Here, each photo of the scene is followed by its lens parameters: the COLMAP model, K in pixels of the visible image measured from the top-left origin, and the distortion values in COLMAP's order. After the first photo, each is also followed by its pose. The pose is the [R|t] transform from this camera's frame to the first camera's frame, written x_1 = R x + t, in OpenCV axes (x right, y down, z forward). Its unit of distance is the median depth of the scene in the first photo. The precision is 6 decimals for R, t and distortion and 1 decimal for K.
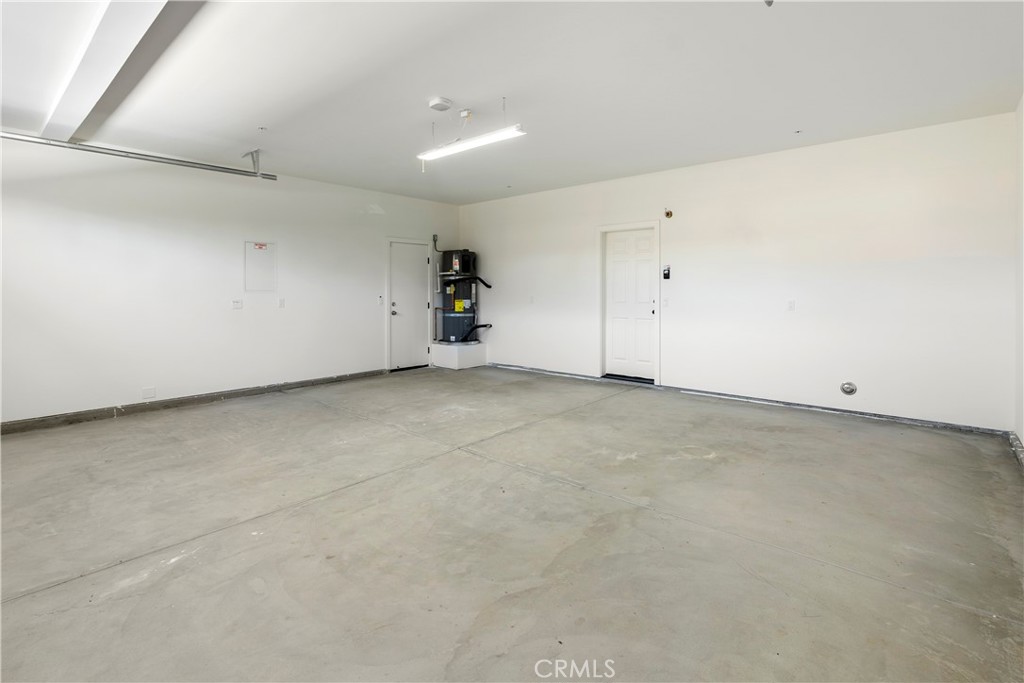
lens RADIAL K [[488.8, 0, 508.9], [0, 488.8, 298.3], [0, 0, 1]] dist [-0.003054, 0.000174]
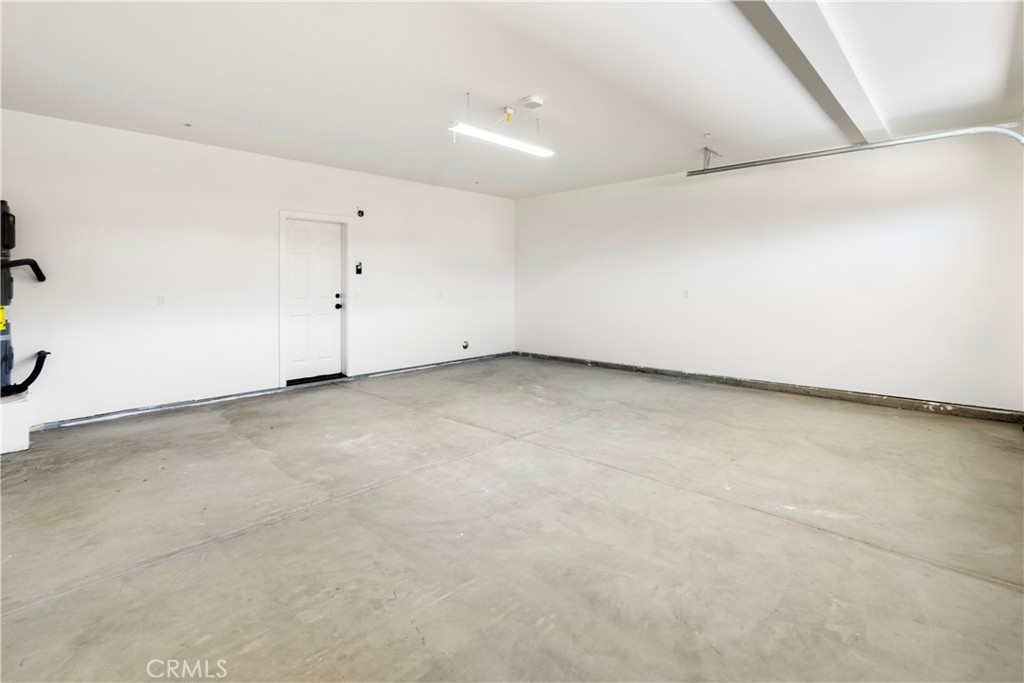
lens RADIAL K [[498.6, 0, 508.4], [0, 498.6, 291.0], [0, 0, 1]] dist [-0.005236, -0.000237]
pose [[0.014831, -0.012175, 0.999816, -0.677879], [0.021645, 0.999695, 0.011853, -0.007662], [-0.999656, 0.021465, 0.015090, 0.590890]]
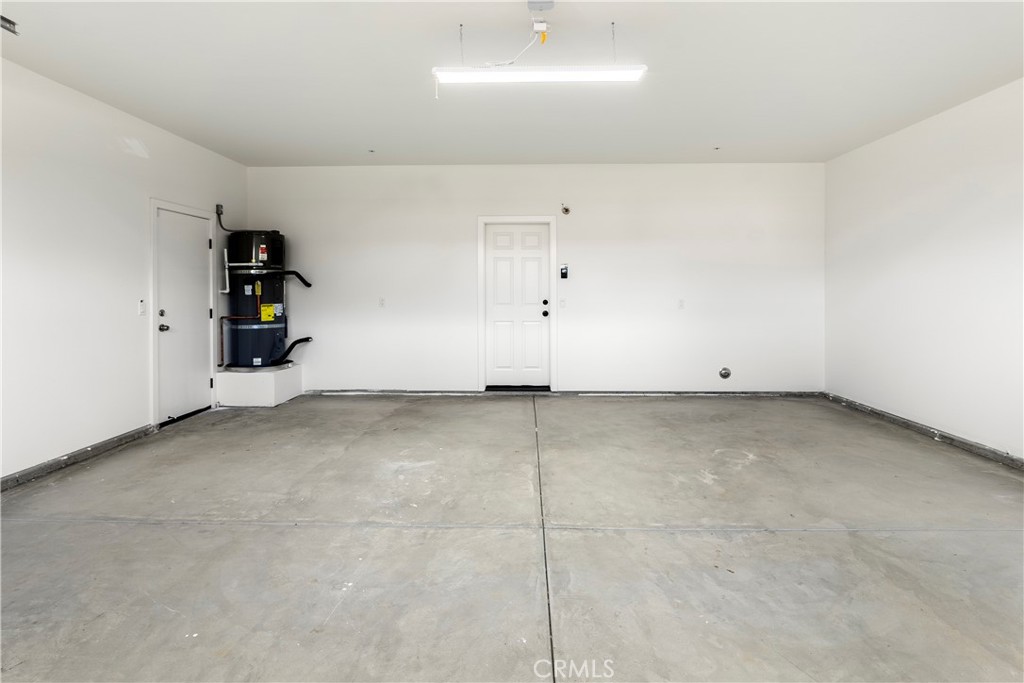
lens RADIAL K [[485.5, 0, 515.2], [0, 485.5, 296.6], [0, 0, 1]] dist [-0.006642, 0.000473]
pose [[0.760580, -0.005603, 0.649220, -0.327779], [0.009293, 0.999954, -0.002257, -0.003017], [-0.649178, 0.007750, 0.760597, 0.308223]]
